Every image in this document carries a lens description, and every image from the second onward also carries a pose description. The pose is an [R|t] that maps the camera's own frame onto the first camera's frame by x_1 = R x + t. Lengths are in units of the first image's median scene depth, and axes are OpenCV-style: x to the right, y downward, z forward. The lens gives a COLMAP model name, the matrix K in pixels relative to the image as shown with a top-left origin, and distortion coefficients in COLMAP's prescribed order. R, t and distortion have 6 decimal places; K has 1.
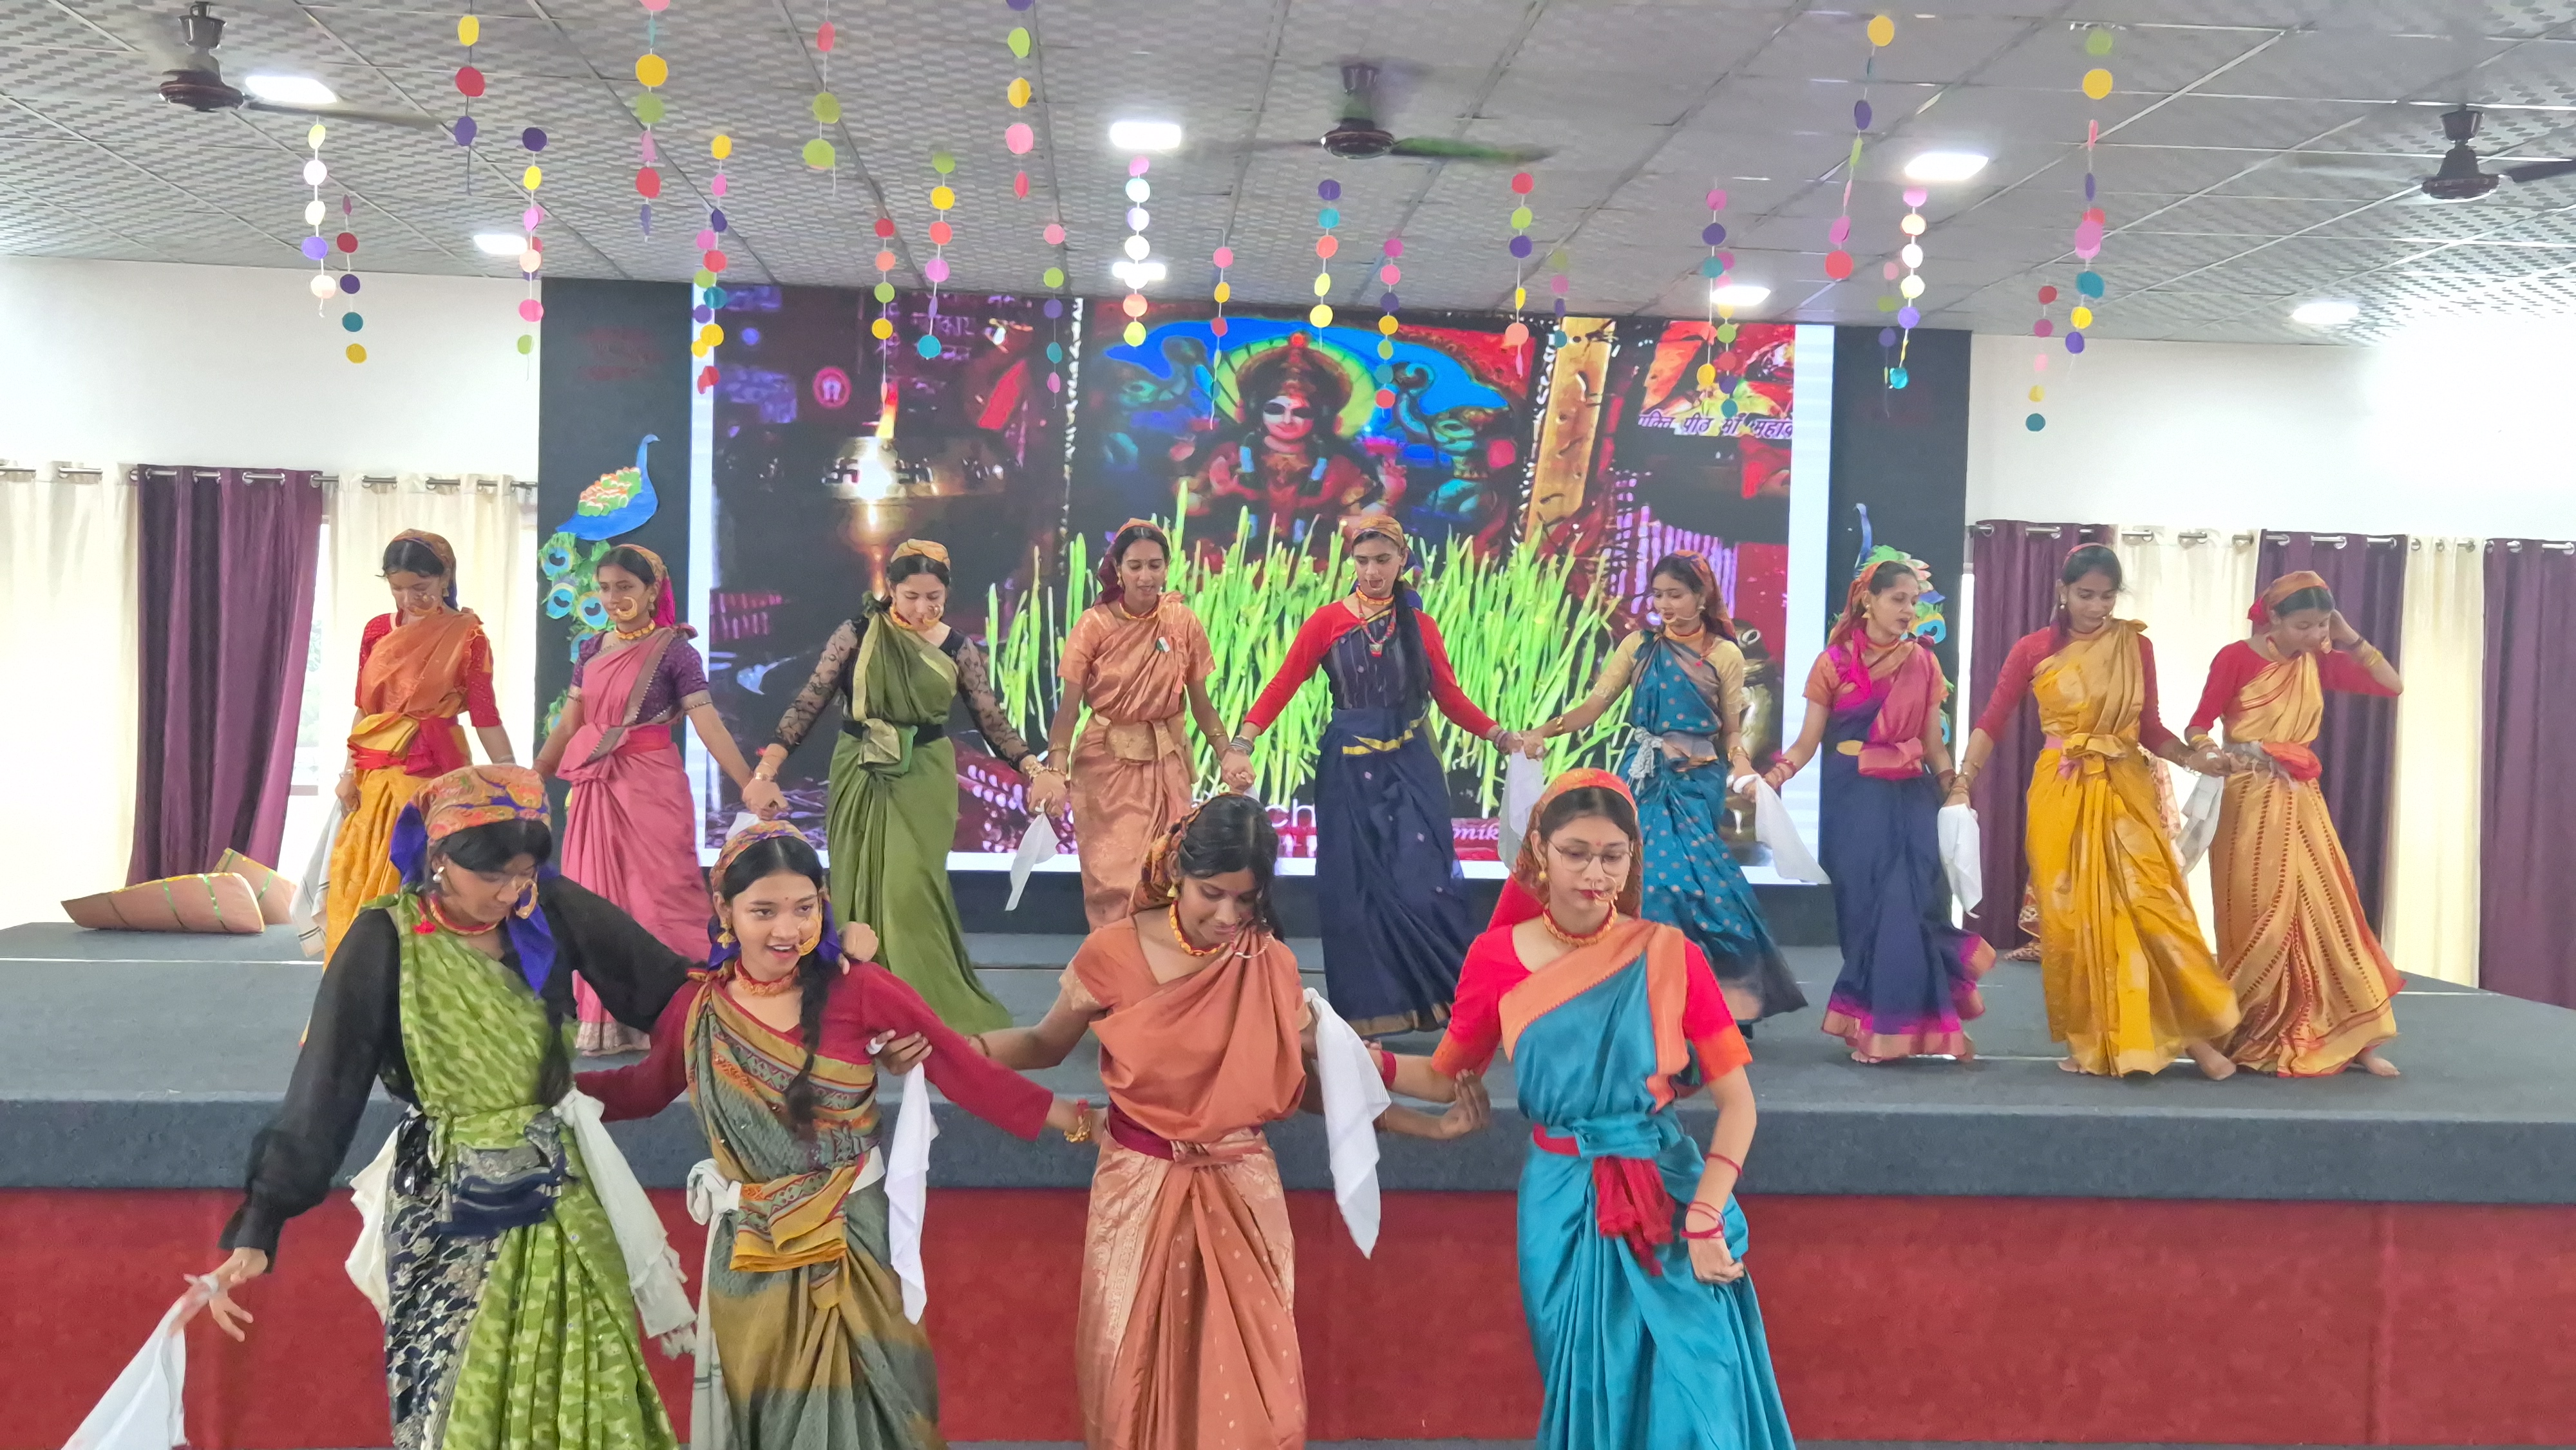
lens RADIAL K [[2304.8, 0, 1311.4], [0, 2304.8, 660.9], [0, 0, 1]] dist [0.063256, -0.034437]
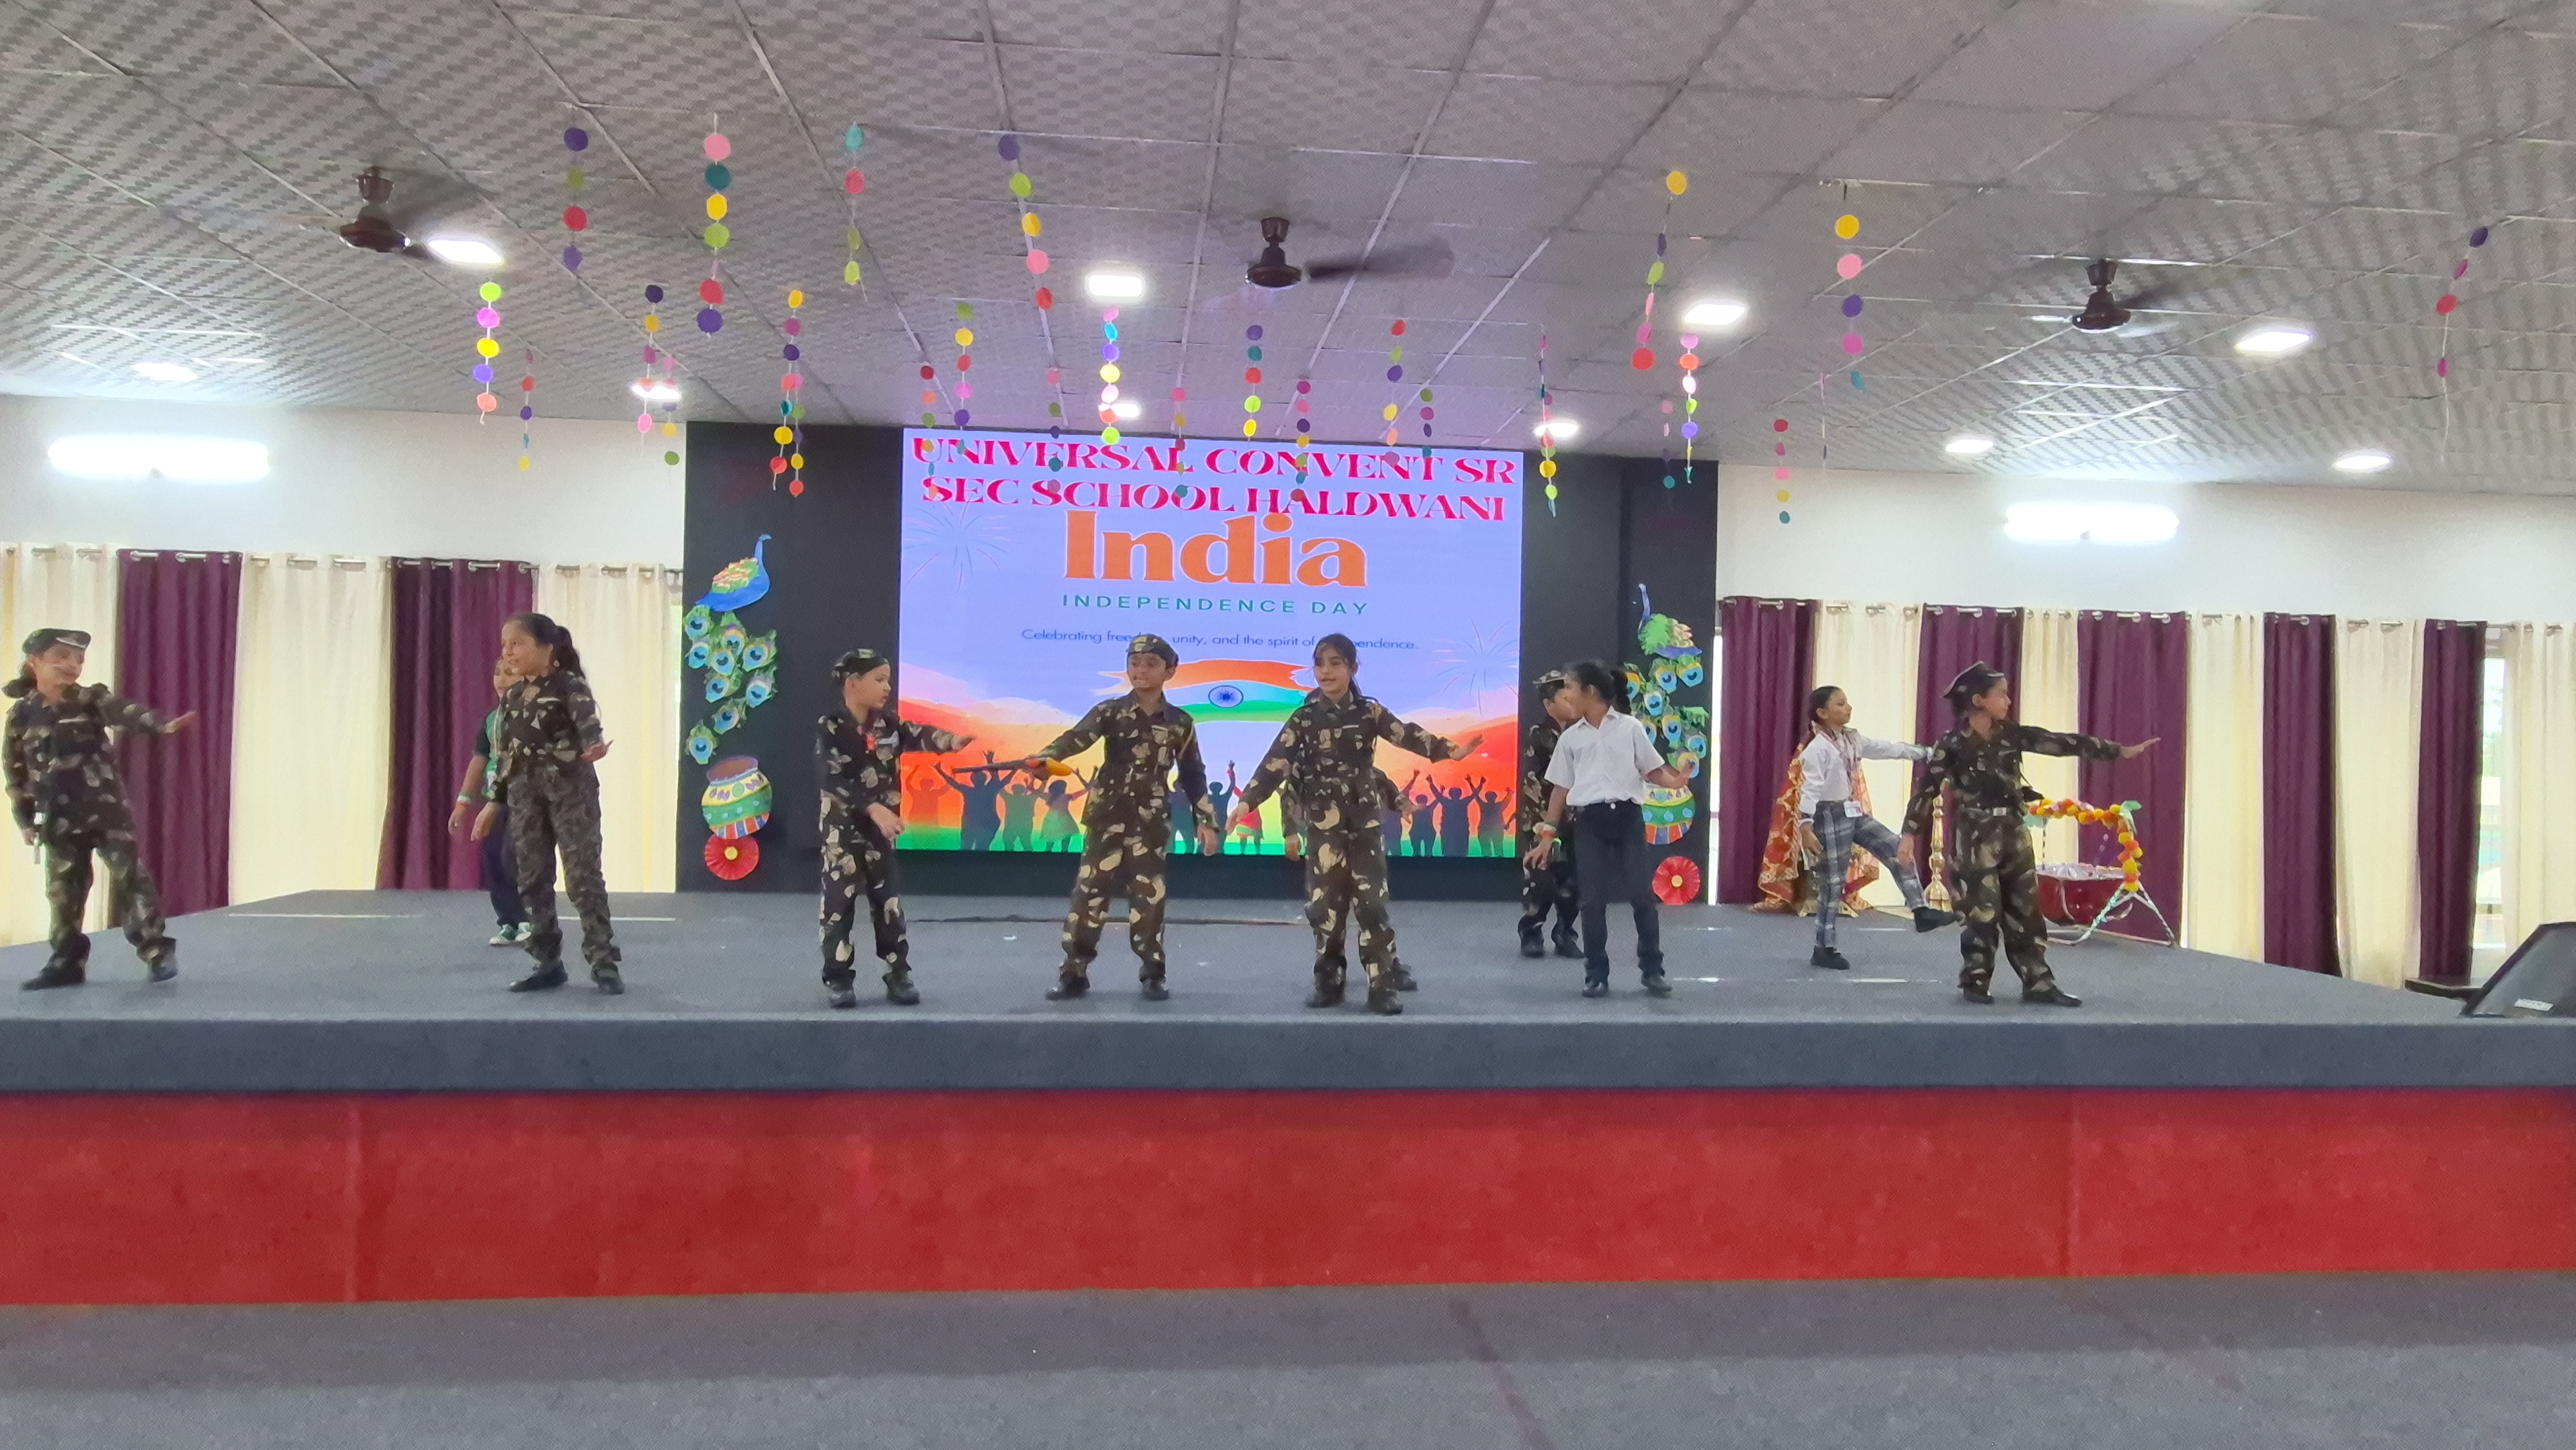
lens RADIAL K [[1339.5, 0, 1273.3], [0, 1339.5, 730.5], [0, 0, 1]] dist [0.007896, 0.003738]
pose [[0.999969, -0.006349, 0.004579, 0.012172], [0.006454, 0.999711, -0.023143, 0.039511], [-0.004431, 0.023172, 0.999722, 0.208474]]
